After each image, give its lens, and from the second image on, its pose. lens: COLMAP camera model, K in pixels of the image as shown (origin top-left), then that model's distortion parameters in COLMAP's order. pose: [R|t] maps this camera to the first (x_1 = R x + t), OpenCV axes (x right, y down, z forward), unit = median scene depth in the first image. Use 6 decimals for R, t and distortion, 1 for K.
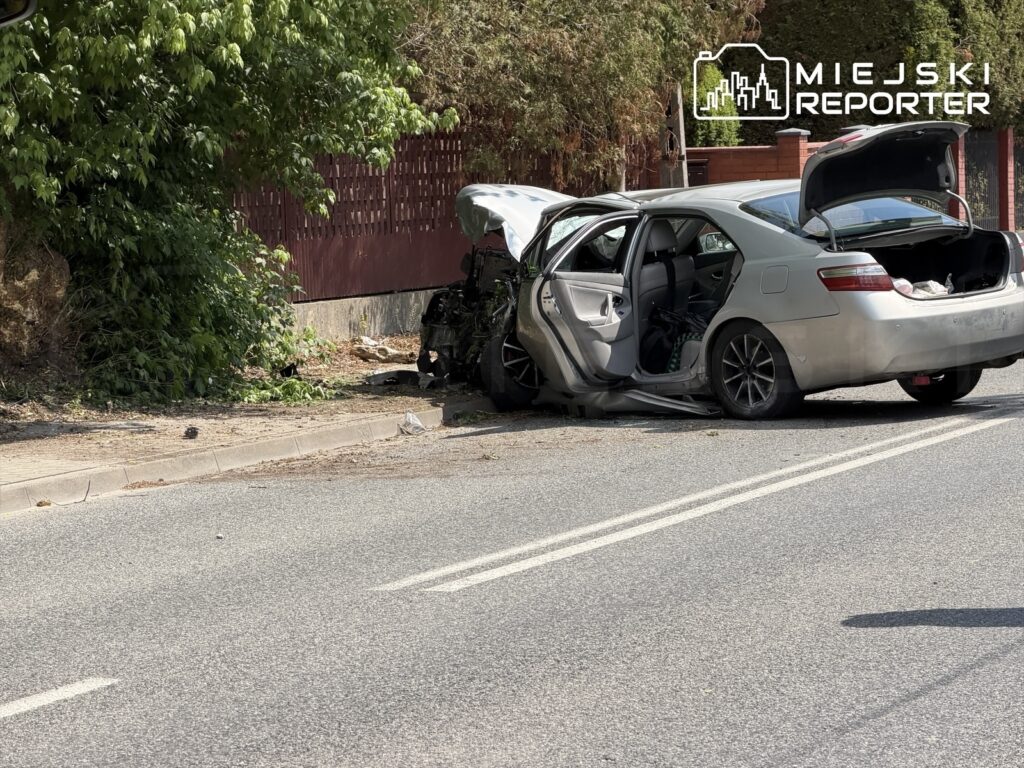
lens RADIAL K [[3523.7, 0, 512.0], [0, 3523.7, 384.0], [0, 0, 1]] dist [0.030091, 0.844432]
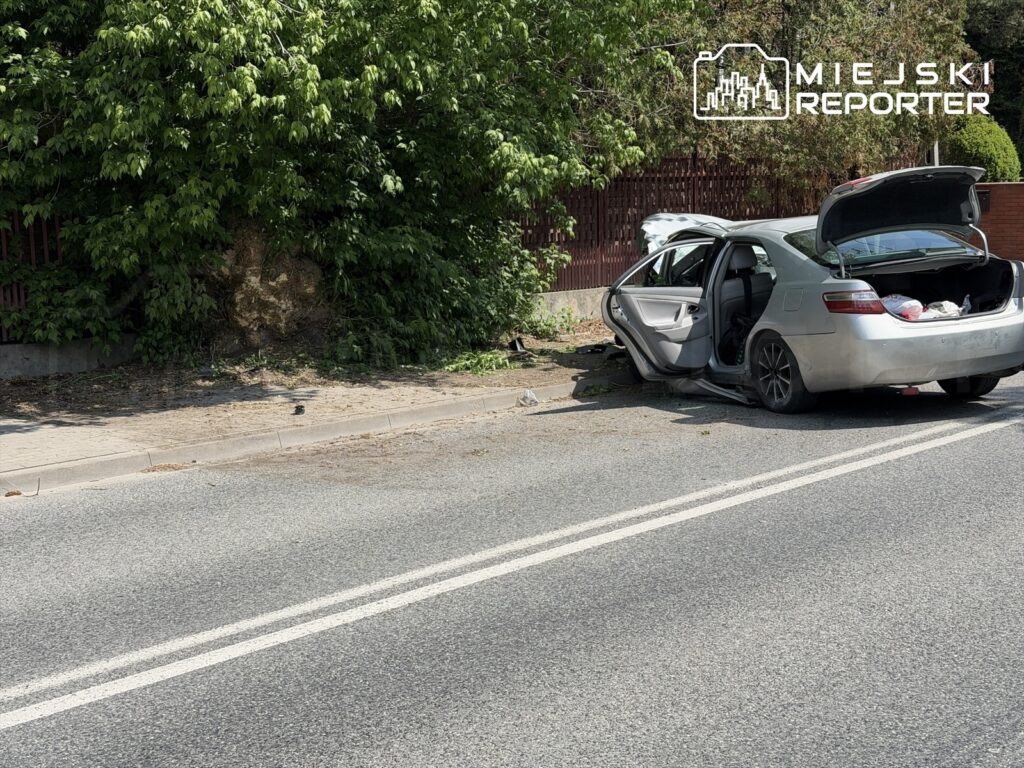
lens RADIAL K [[1434.3, 0, 512.0], [0, 1434.3, 384.0], [0, 0, 1]] dist [0.090259, 0.008959]
pose [[0.938211, 0.051367, -0.342229, 0.151160], [-0.026094, 0.996608, 0.078050, -0.036030], [0.345078, -0.064297, 0.936369, 0.492429]]
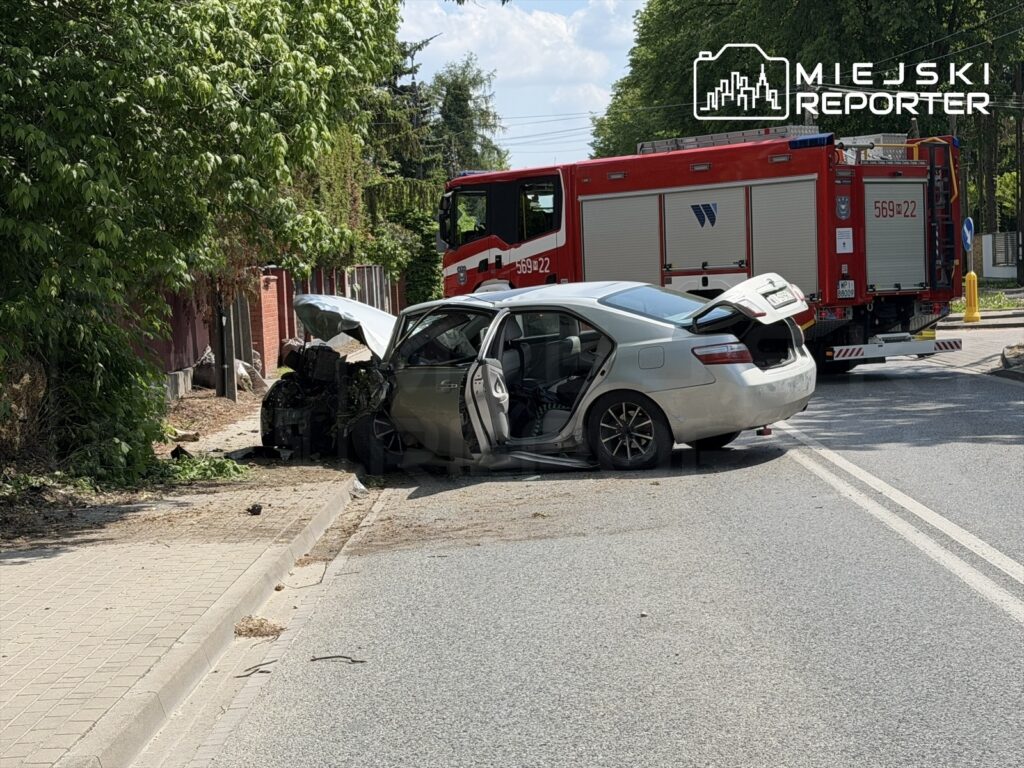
lens RADIAL K [[2048.4, 0, 512.0], [0, 2048.4, 384.0], [0, 0, 1]] dist [0.167304, -0.088858]
pose [[0.929039, -0.040682, 0.367739, -0.236734], [0.049946, 0.998628, -0.015705, -0.011029], [-0.366596, 0.032958, 0.929796, 0.328985]]
